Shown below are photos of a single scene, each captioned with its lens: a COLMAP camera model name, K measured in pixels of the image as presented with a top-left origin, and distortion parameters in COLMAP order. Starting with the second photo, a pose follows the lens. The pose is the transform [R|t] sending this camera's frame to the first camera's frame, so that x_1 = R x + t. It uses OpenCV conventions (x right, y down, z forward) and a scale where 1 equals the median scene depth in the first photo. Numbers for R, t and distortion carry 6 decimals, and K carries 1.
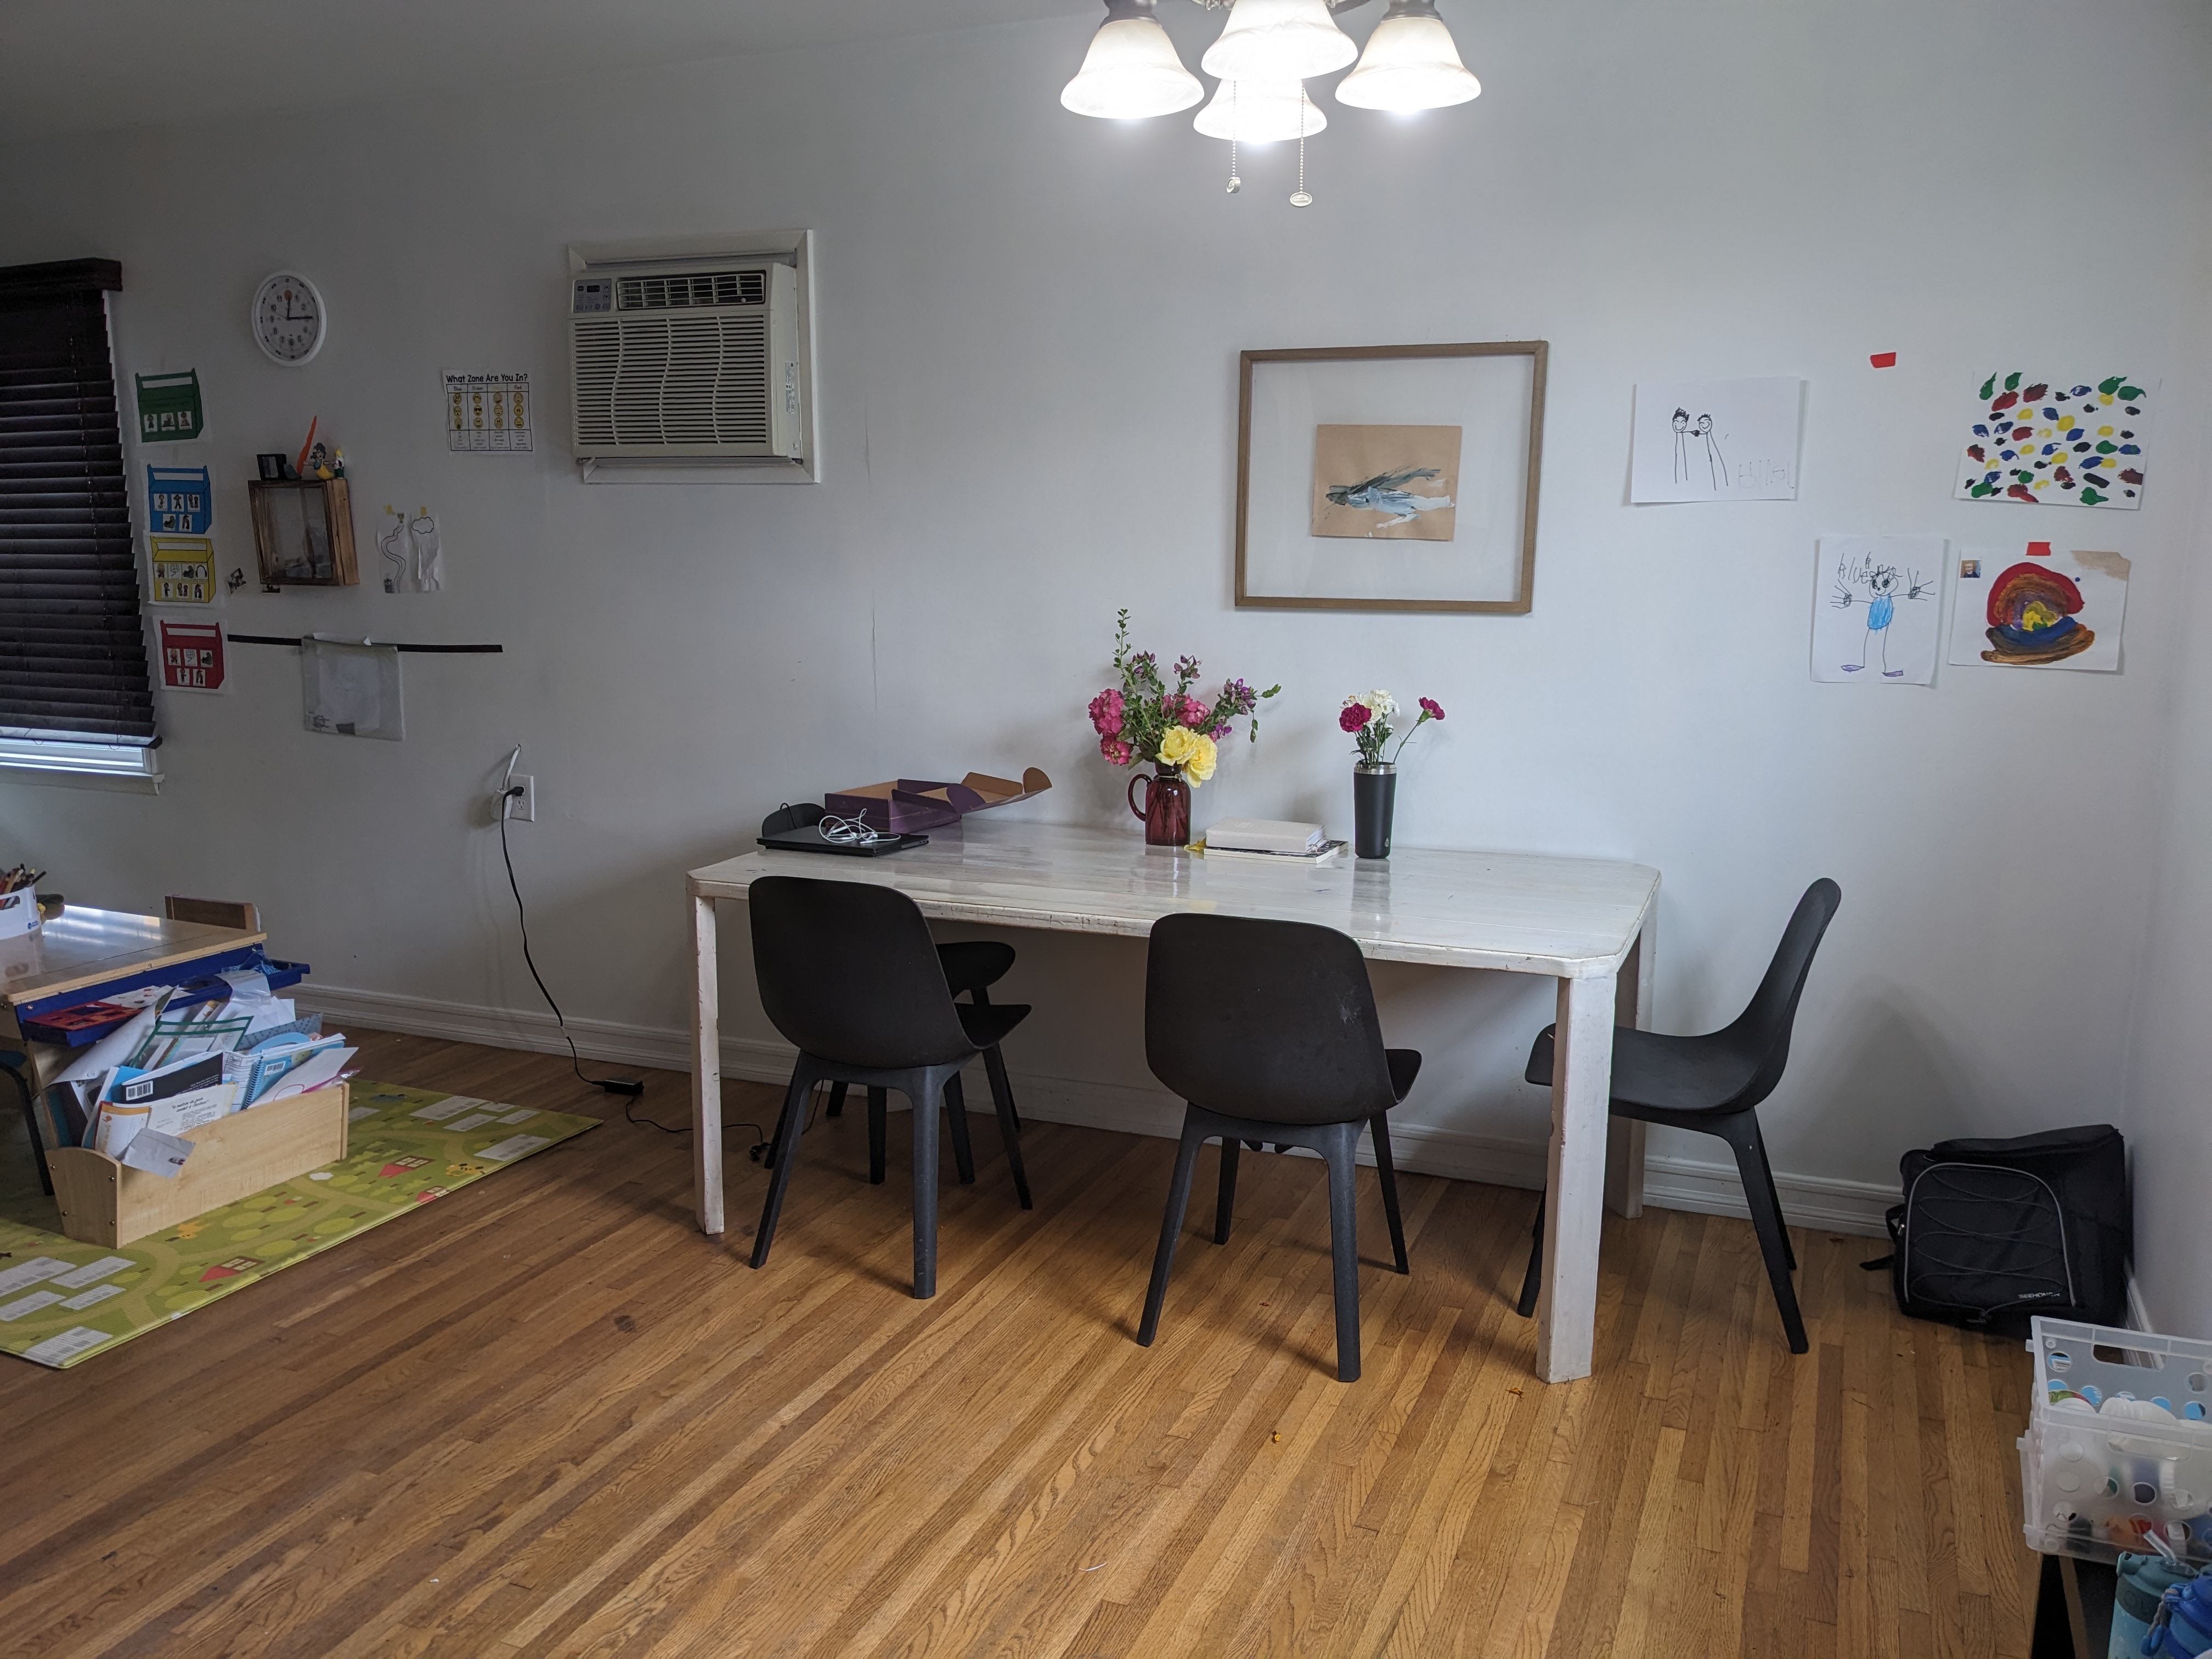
lens RADIAL K [[1729.2, 0, 1104.9], [0, 1729.2, 885.4], [0, 0, 1]] dist [0.040142, -0.068516]
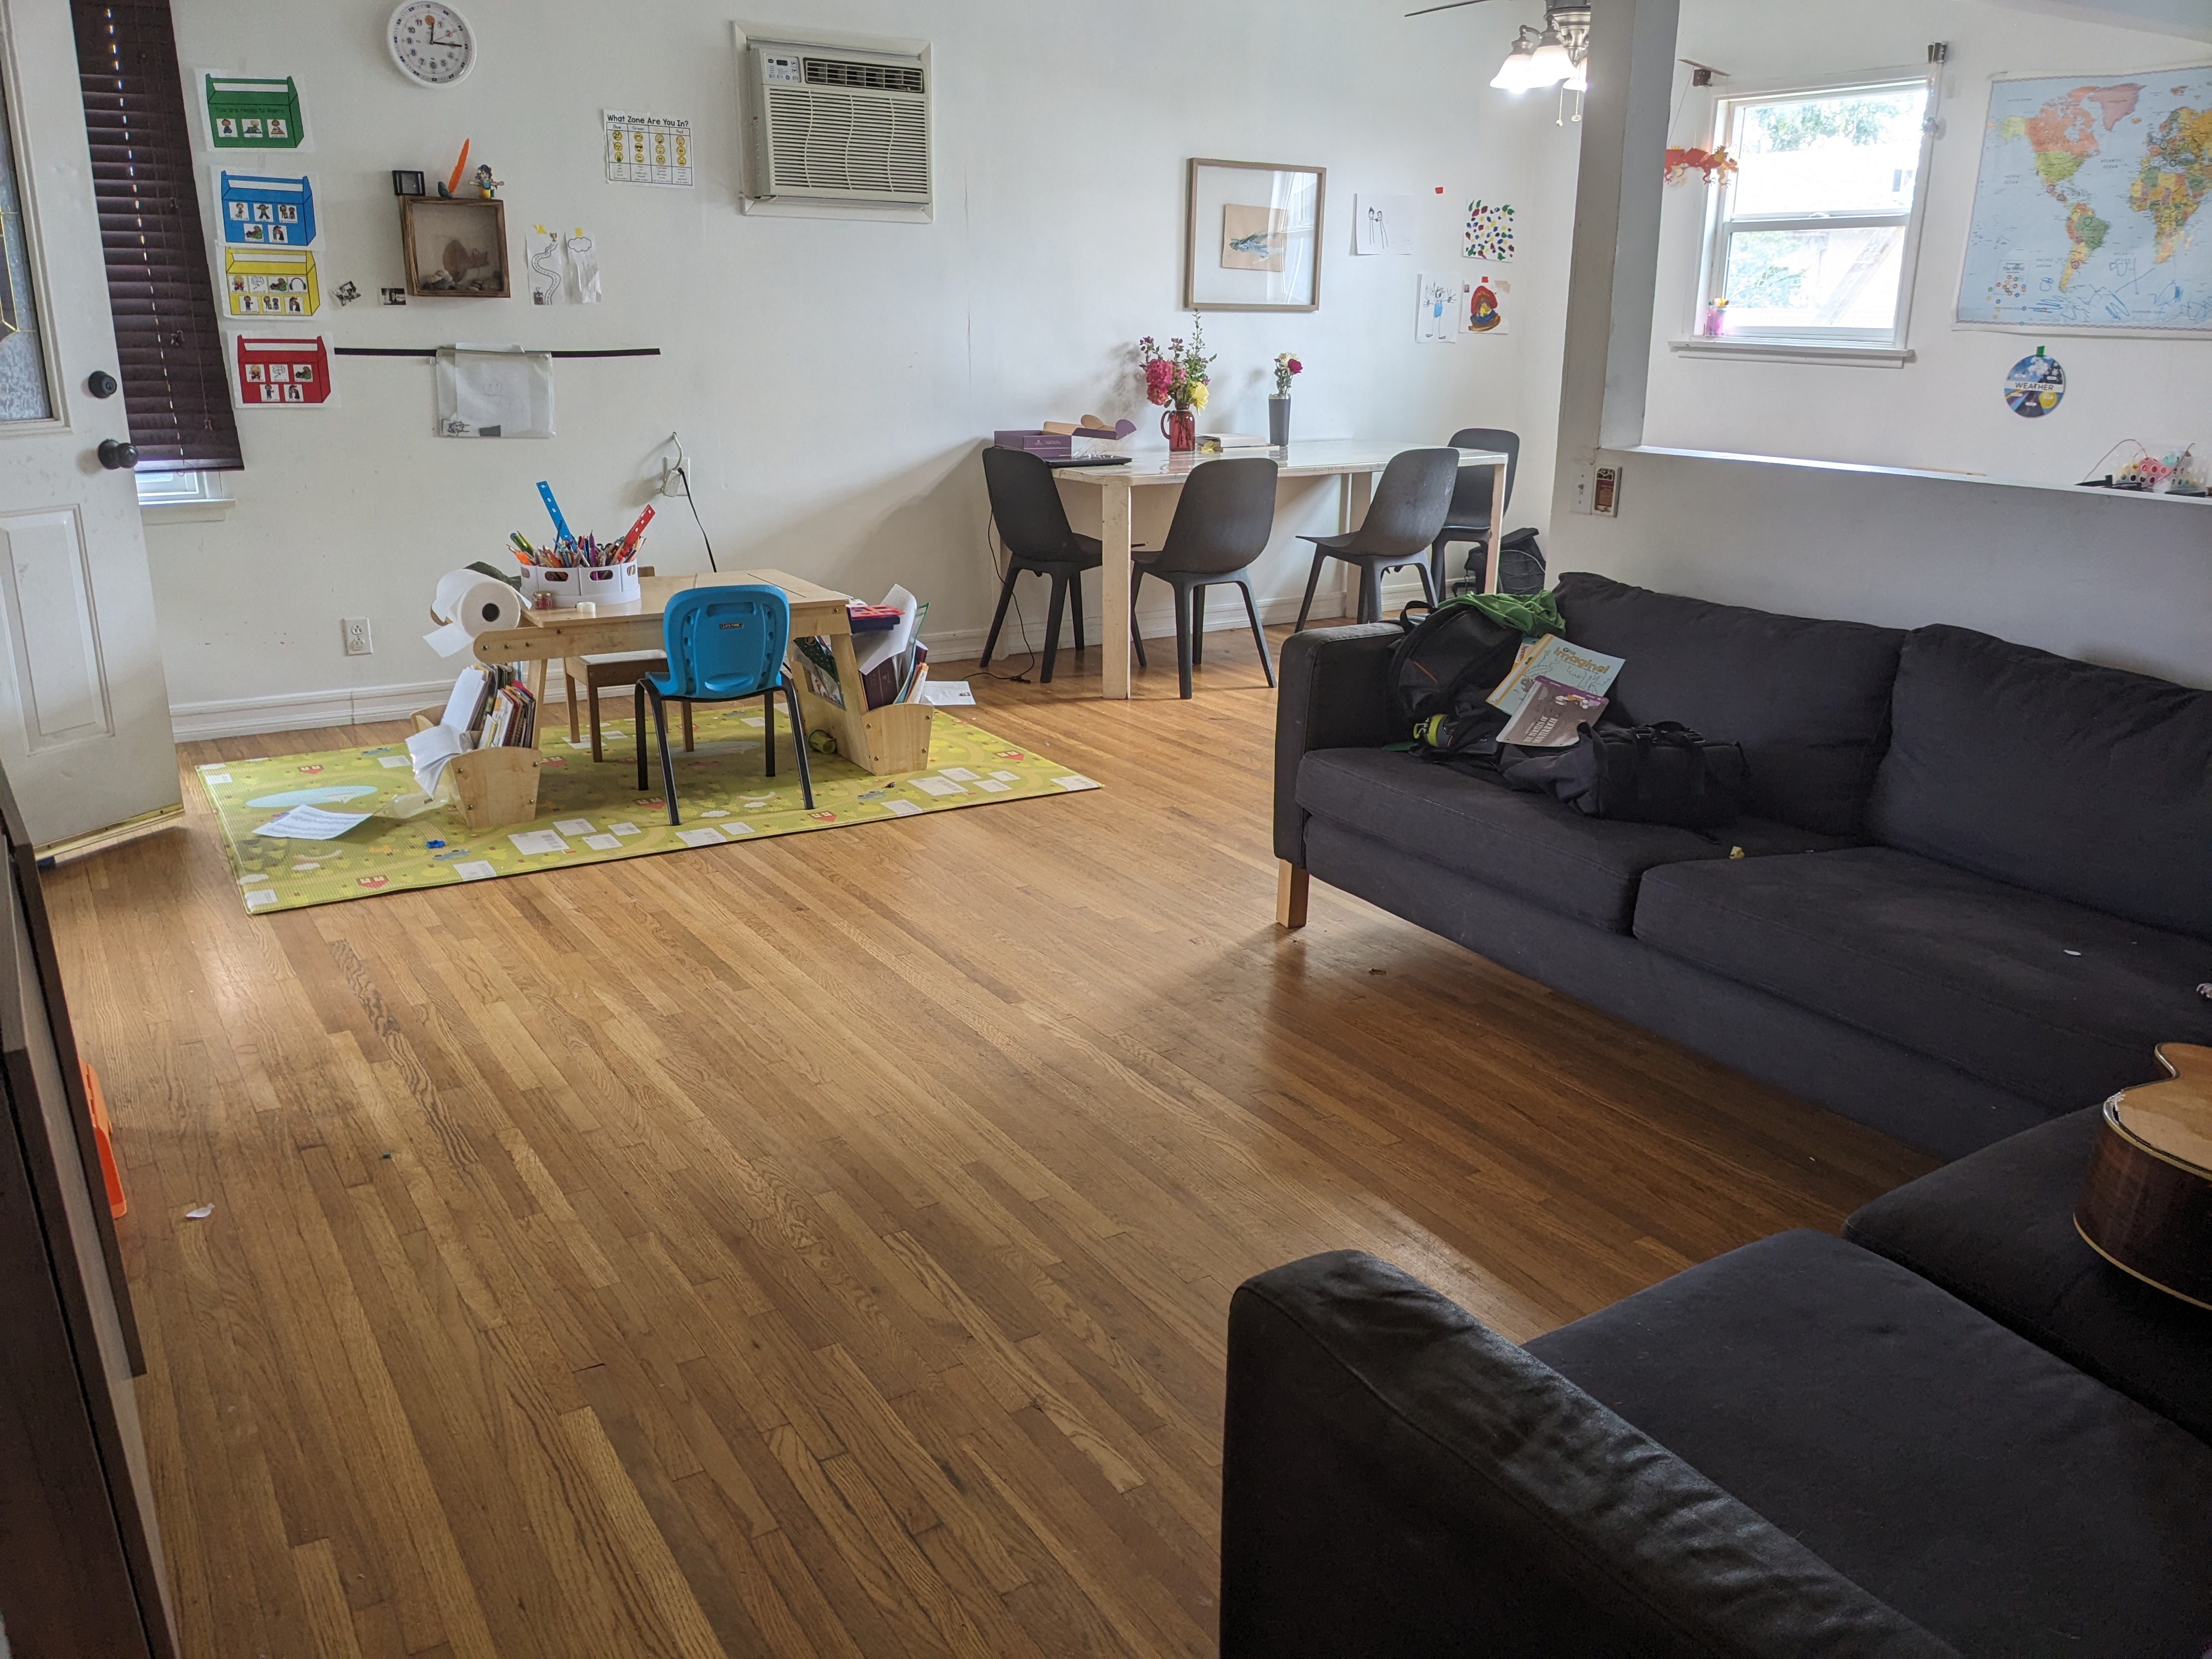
lens RADIAL K [[1752.9, 0, 1106.0], [0, 1752.9, 829.5], [0, 0, 1]] dist [0.036563, -0.069042]
pose [[0.570443, -0.228763, 0.788836, -1.235694], [0.156961, 0.973091, 0.168692, 0.030440], [-0.806200, 0.027588, 0.591000, 0.033555]]
